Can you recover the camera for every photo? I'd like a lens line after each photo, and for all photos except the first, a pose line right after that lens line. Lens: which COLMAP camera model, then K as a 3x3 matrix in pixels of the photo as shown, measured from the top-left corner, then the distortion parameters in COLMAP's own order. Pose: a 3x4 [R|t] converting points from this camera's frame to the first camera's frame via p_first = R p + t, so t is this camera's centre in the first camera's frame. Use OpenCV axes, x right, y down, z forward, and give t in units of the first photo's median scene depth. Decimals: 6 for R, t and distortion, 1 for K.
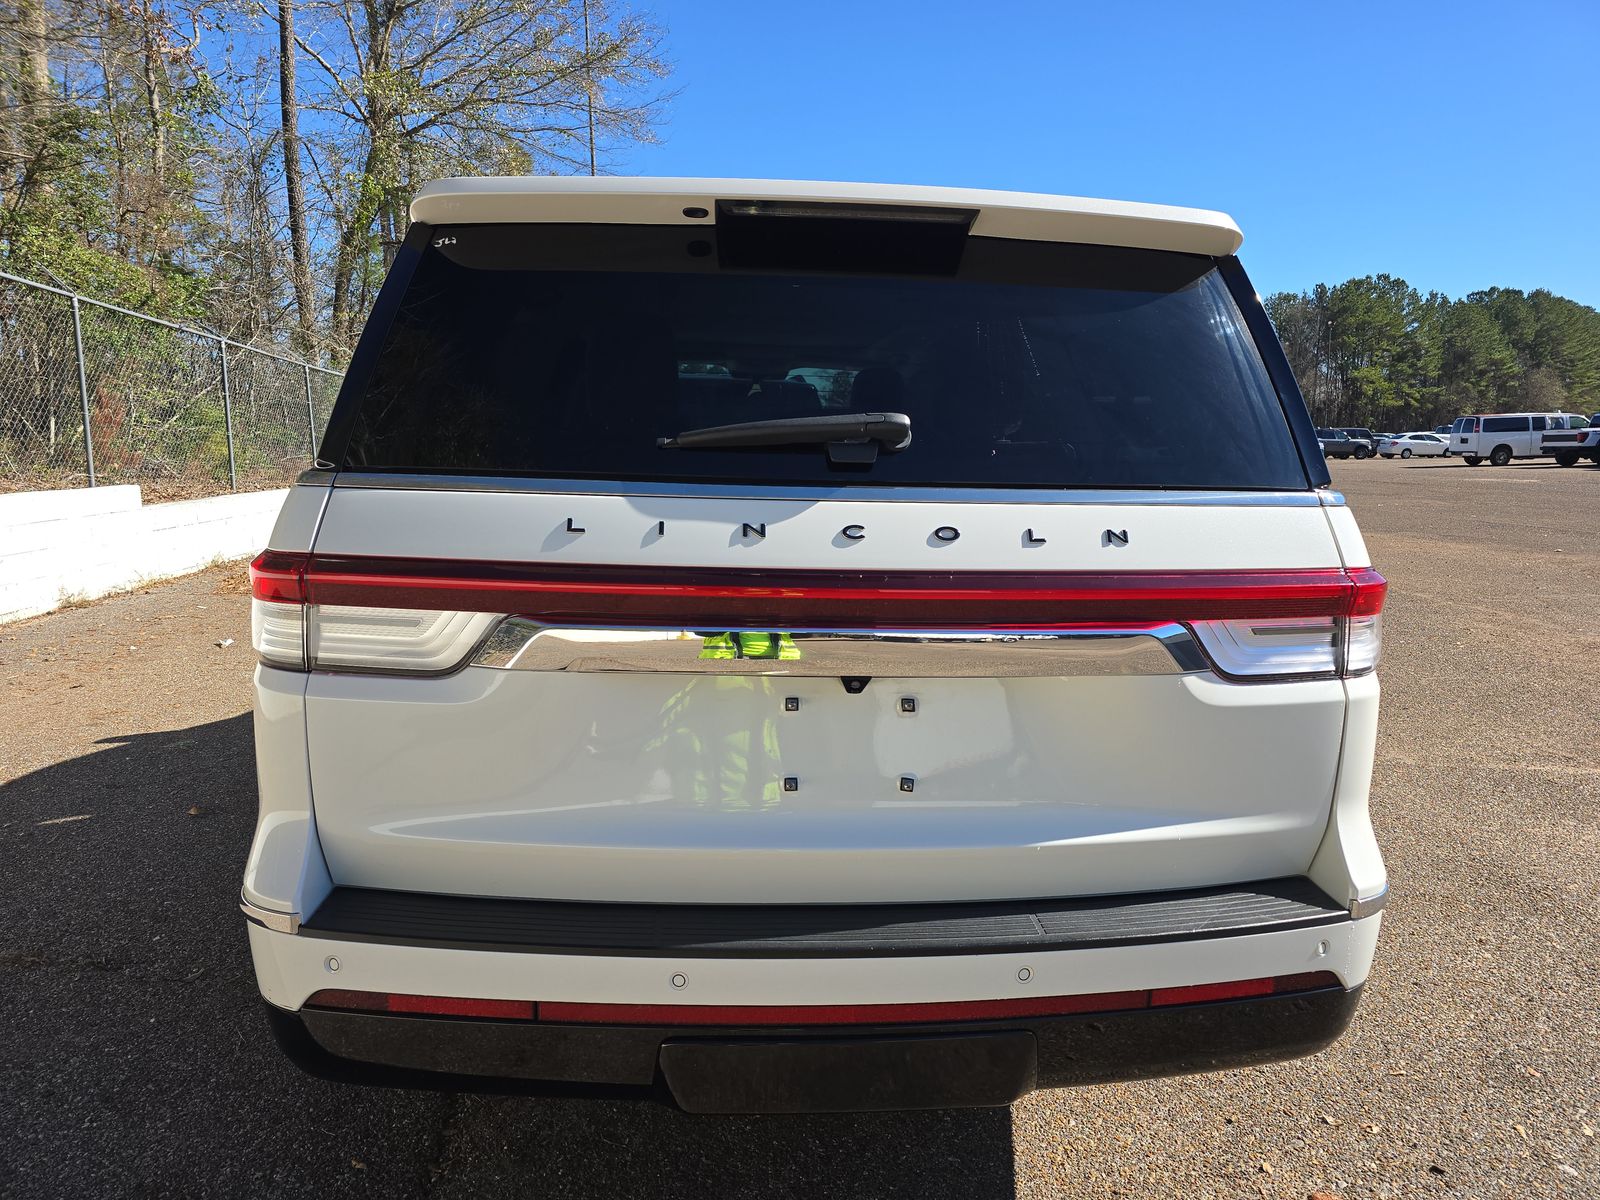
lens RADIAL K [[1062.1, 0, 806.6], [0, 1062.1, 597.7], [0, 0, 1]] dist [0.044823, -0.043972]
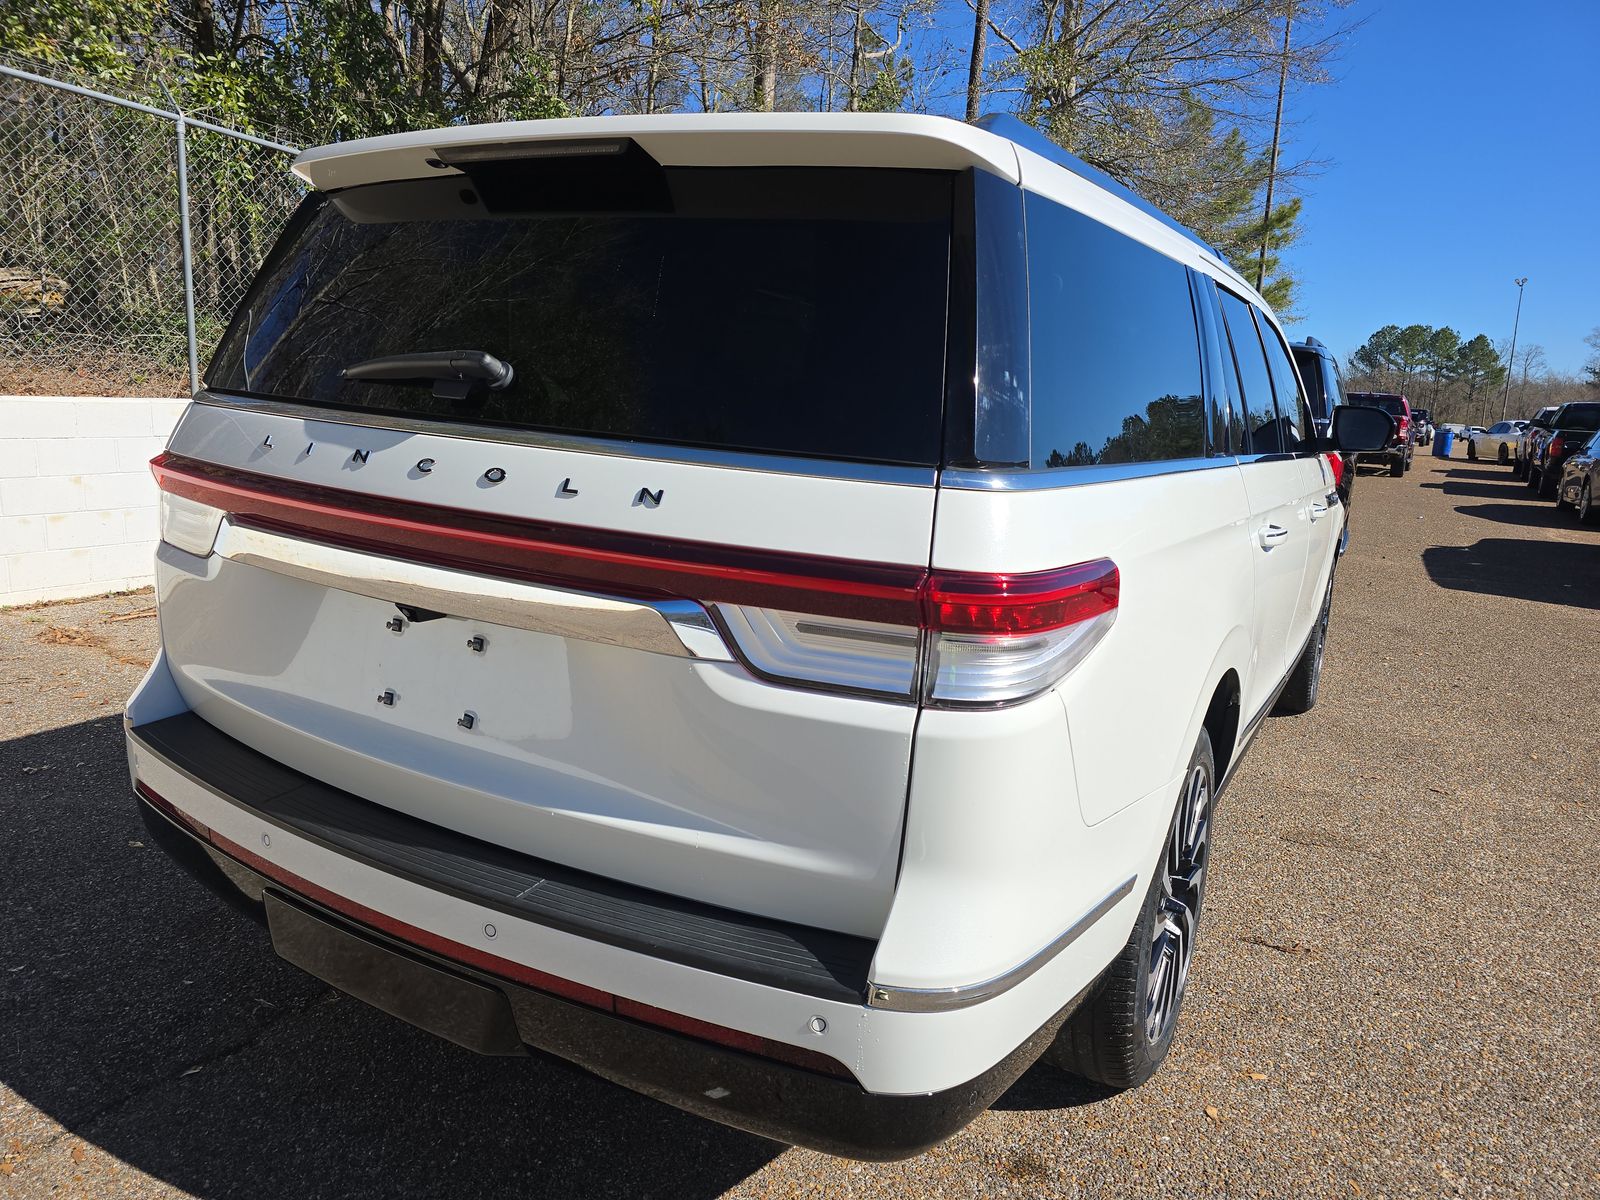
lens RADIAL K [[1062.1, 0, 806.6], [0, 1062.1, 597.7], [0, 0, 1]] dist [0.044823, -0.043972]
pose [[0.828076, 0.142776, -0.542130, 0.894491], [-0.127613, 0.989645, 0.065711, -0.048172], [0.545898, 0.014769, 0.837721, 0.320794]]
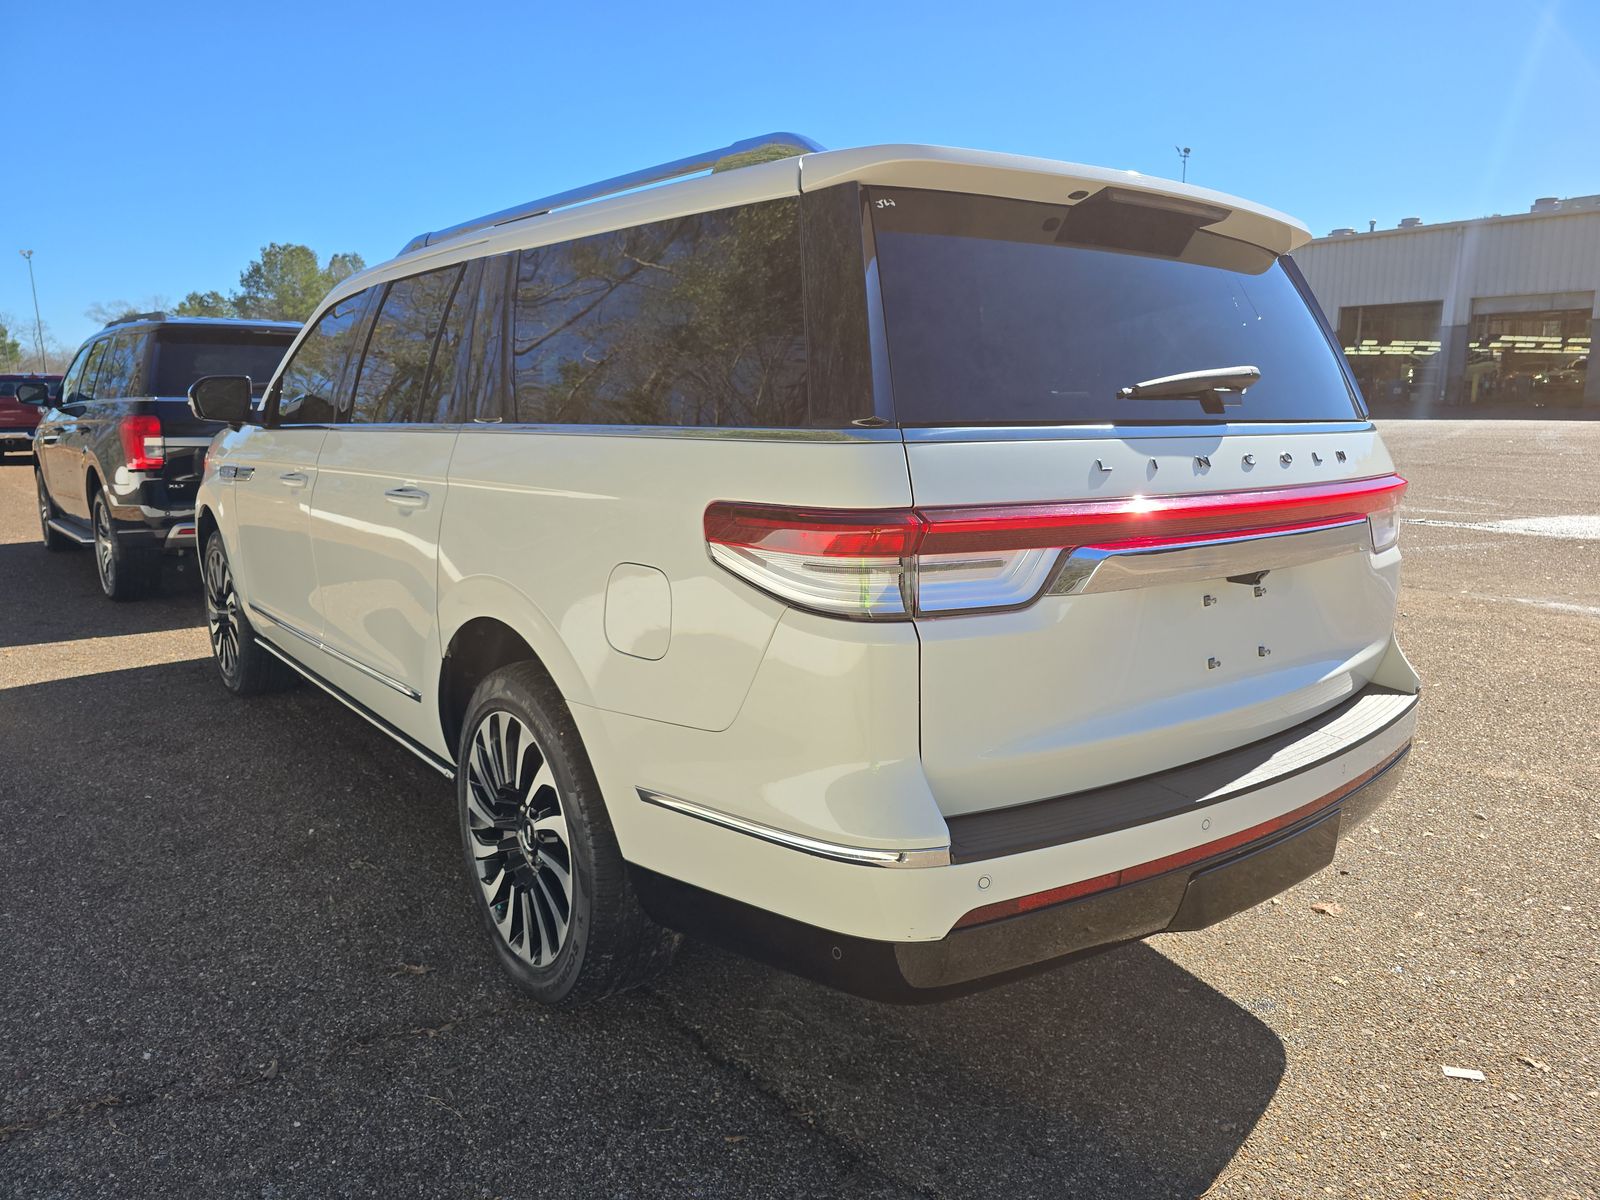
lens RADIAL K [[1062.1, 0, 806.6], [0, 1062.1, 597.7], [0, 0, 1]] dist [0.044823, -0.043972]
pose [[0.869282, -0.108686, 0.482220, -0.990802], [0.091871, 0.994055, 0.058434, -0.021116], [-0.485704, -0.006494, 0.874099, 0.138961]]
